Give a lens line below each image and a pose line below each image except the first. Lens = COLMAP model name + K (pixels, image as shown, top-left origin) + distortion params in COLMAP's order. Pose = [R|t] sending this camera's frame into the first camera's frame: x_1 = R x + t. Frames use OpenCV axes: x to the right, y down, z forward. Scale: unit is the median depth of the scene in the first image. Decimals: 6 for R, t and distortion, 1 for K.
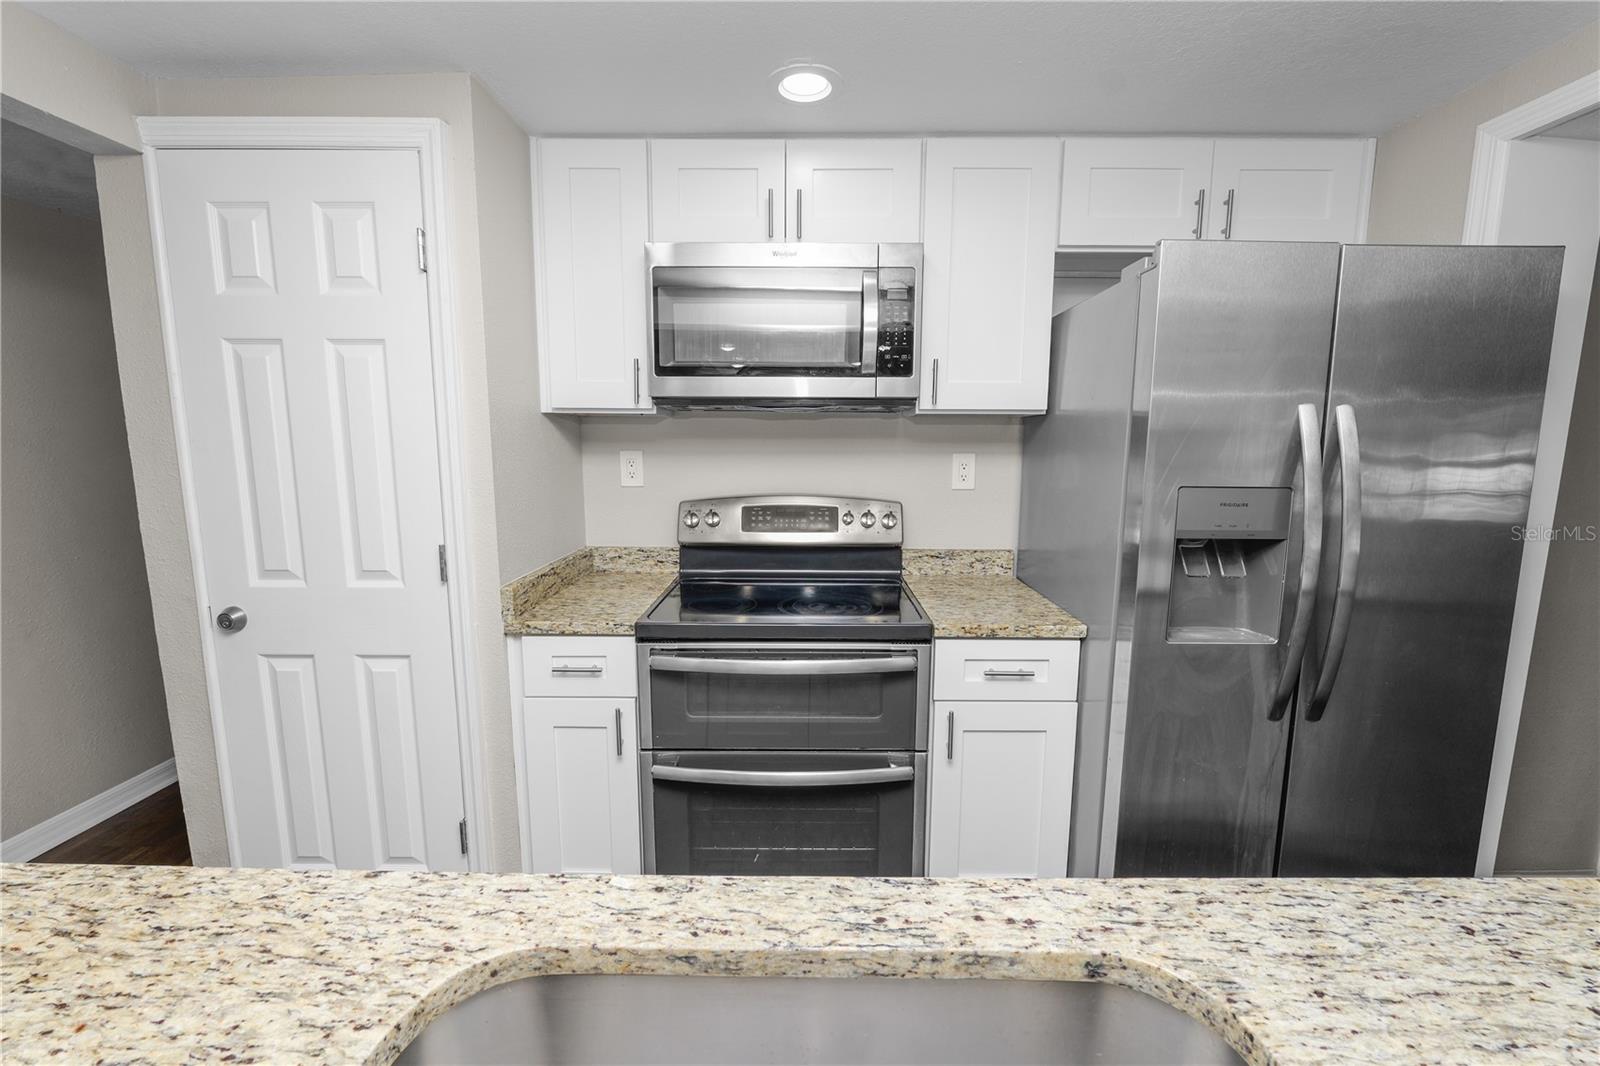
lens RADIAL K [[651.1, 0, 800.4], [0, 651.1, 531.9], [0, 0, 1]] dist [-0.013067, 0.001401]
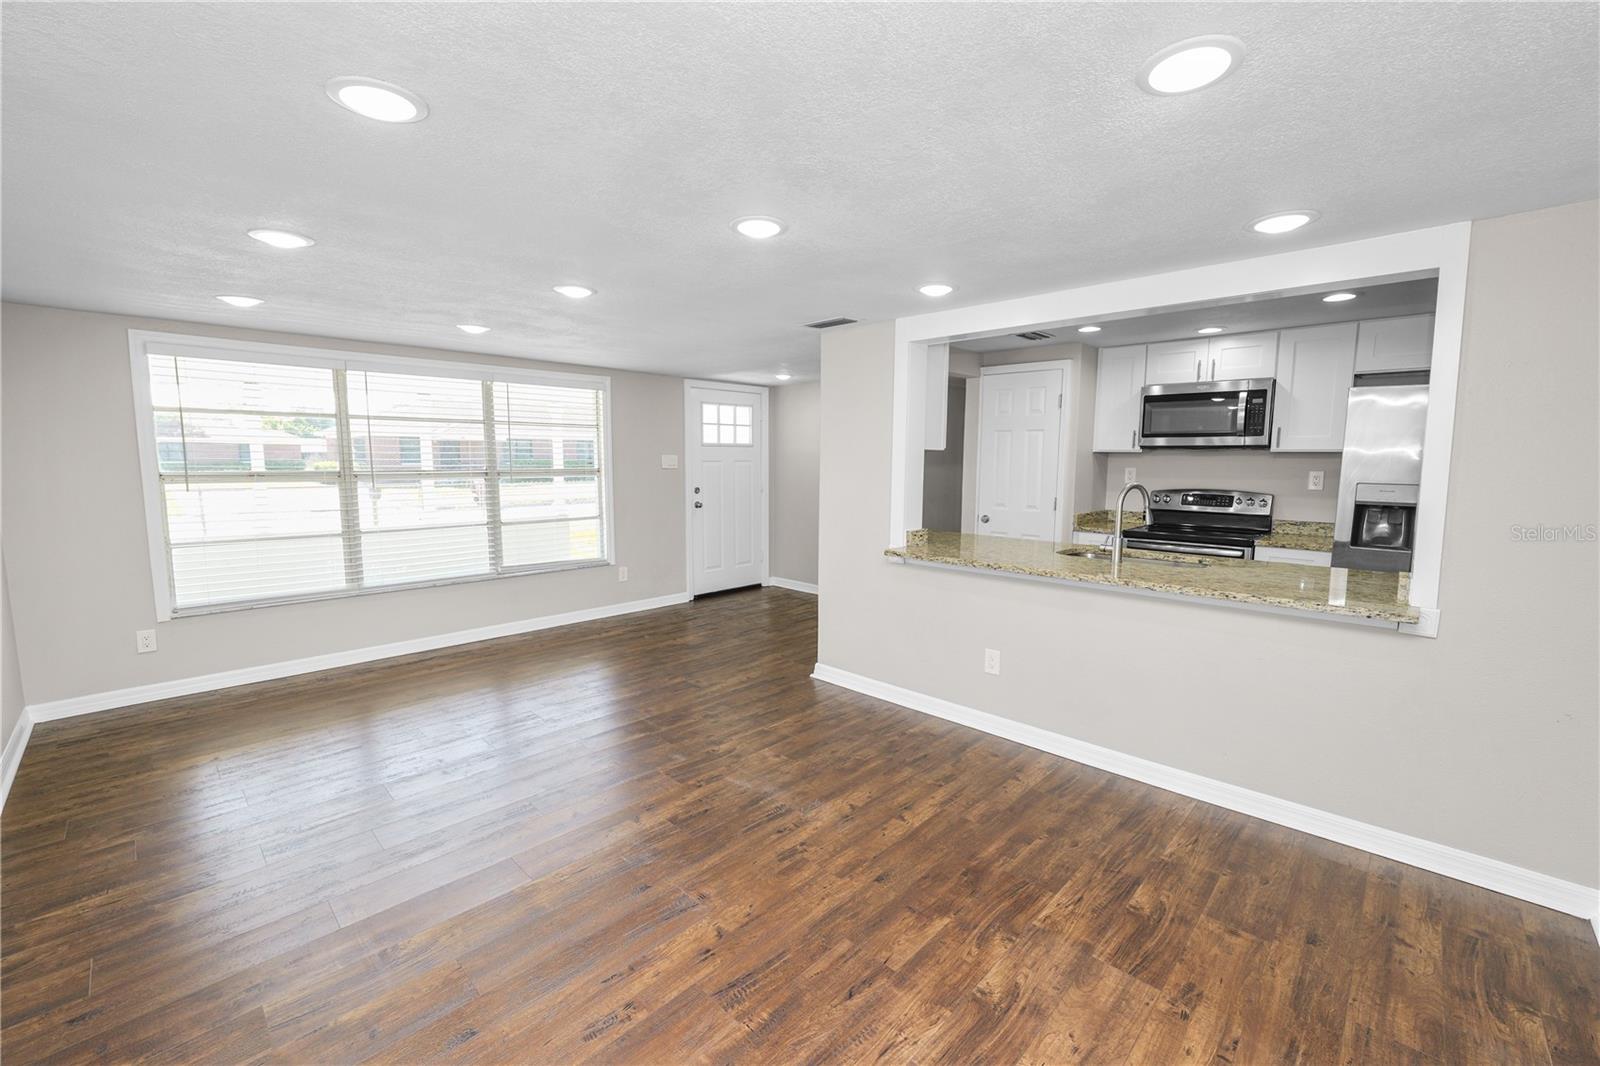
lens RADIAL K [[651.1, 0, 801.0], [0, 651.1, 529.1], [0, 0, 1]] dist [-0.013067, 0.001401]
pose [[0.730945, 0.074761, -0.678329, 0.597700], [-0.100064, 0.994979, 0.001835, 0.263970], [0.675061, 0.066535, 0.734756, -1.887166]]
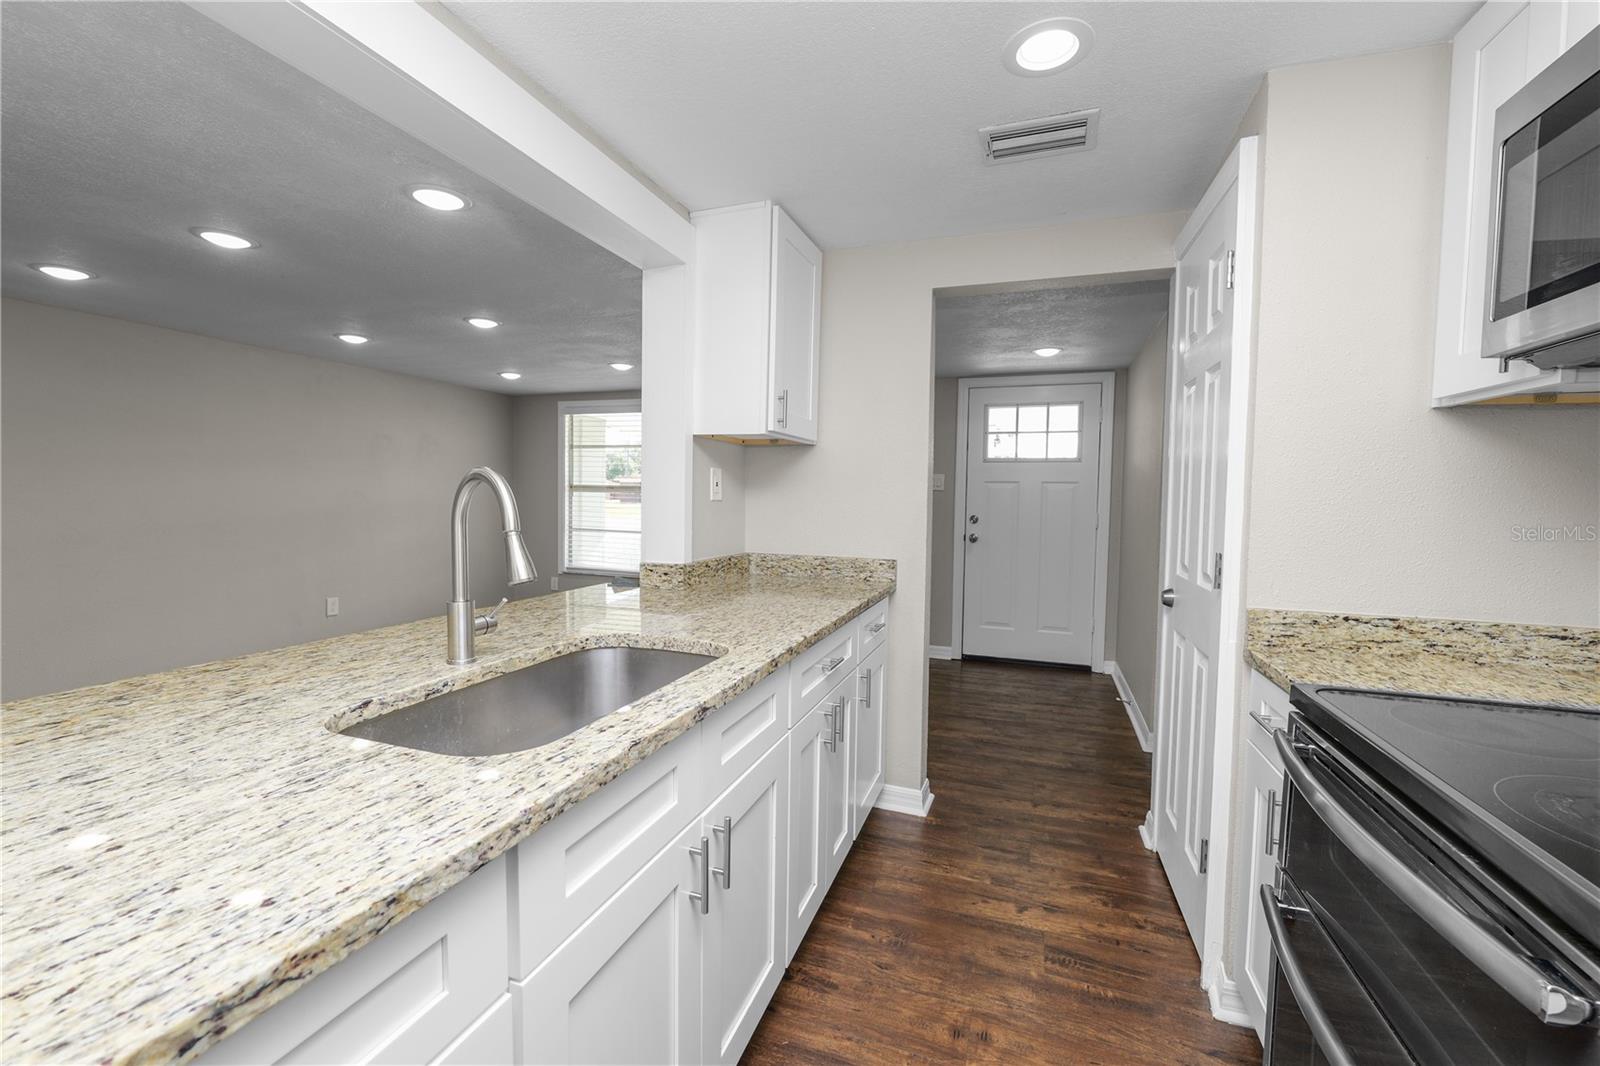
lens RADIAL K [[651.1, 0, 804.6], [0, 651.1, 526.8], [0, 0, 1]] dist [-0.013067, 0.001401]
pose [[-0.317450, 0.039593, -0.947448, 0.590772], [-0.150858, 0.984295, 0.091679, -0.014766], [0.936199, 0.172033, -0.306491, 0.676642]]
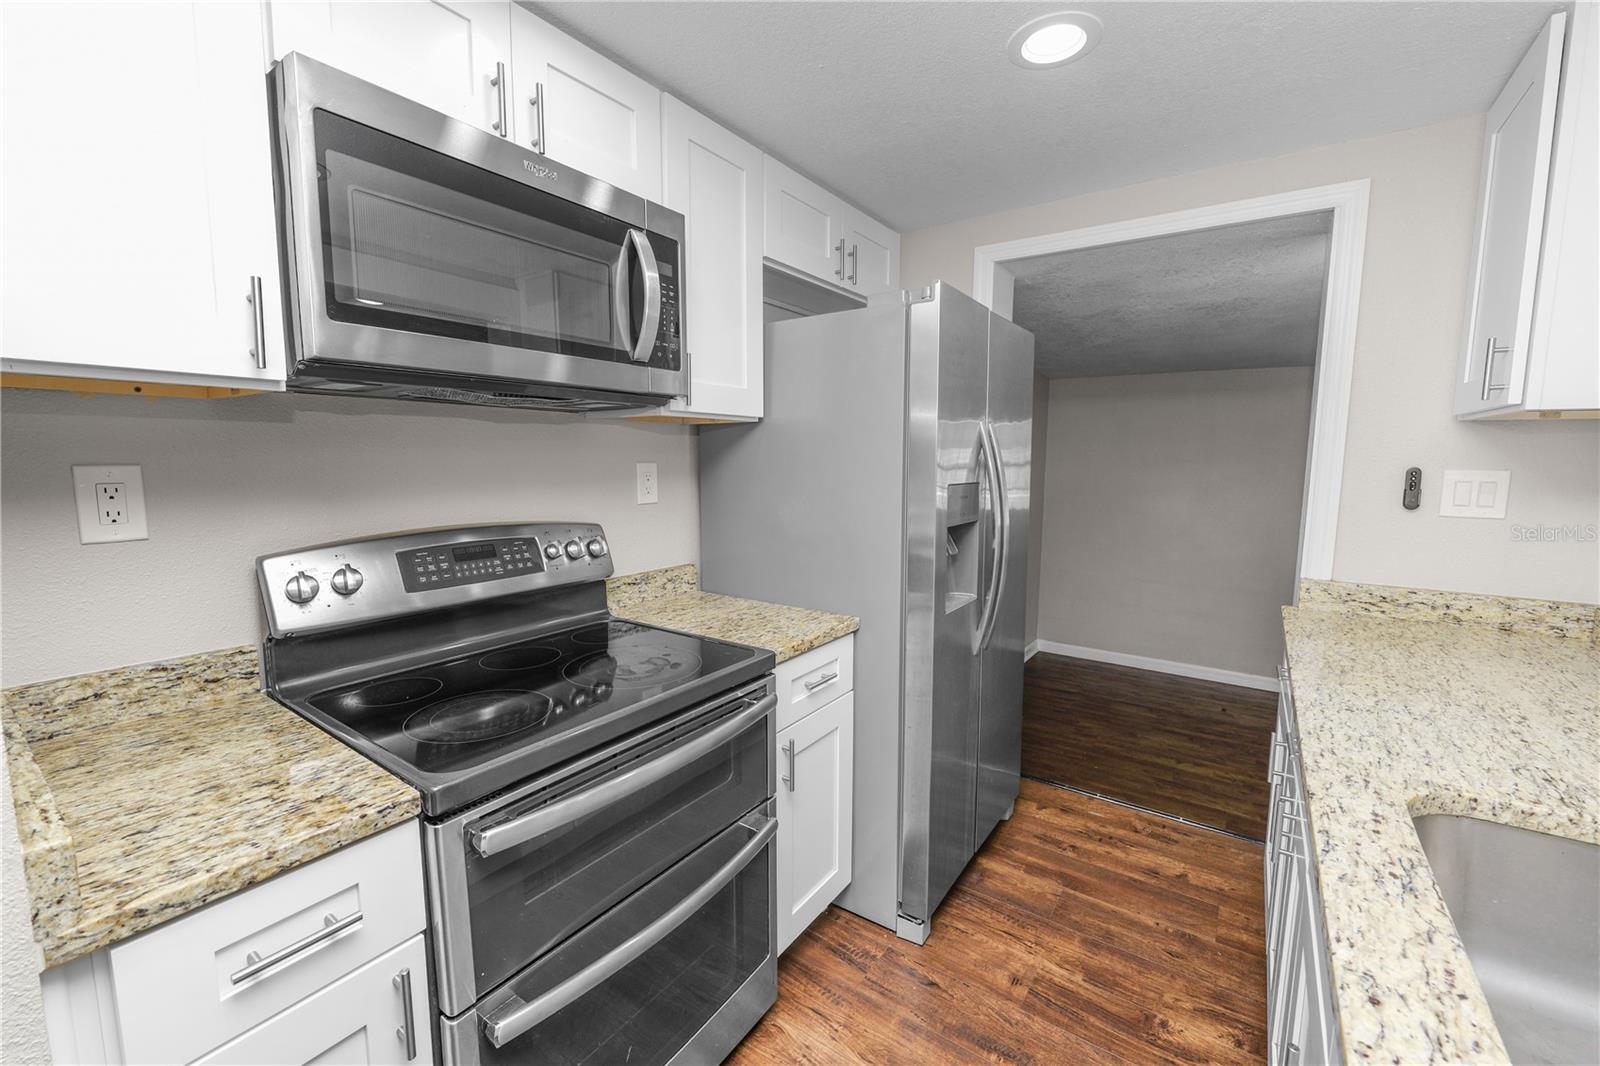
lens RADIAL K [[651.1, 0, 799.1], [0, 651.1, 529.4], [0, 0, 1]] dist [-0.013067, 0.001401]
pose [[0.565059, -0.094439, 0.819628, -0.490403], [0.114055, 0.992830, 0.035765, -0.052031], [-0.817129, 0.073273, 0.571779, 0.442803]]
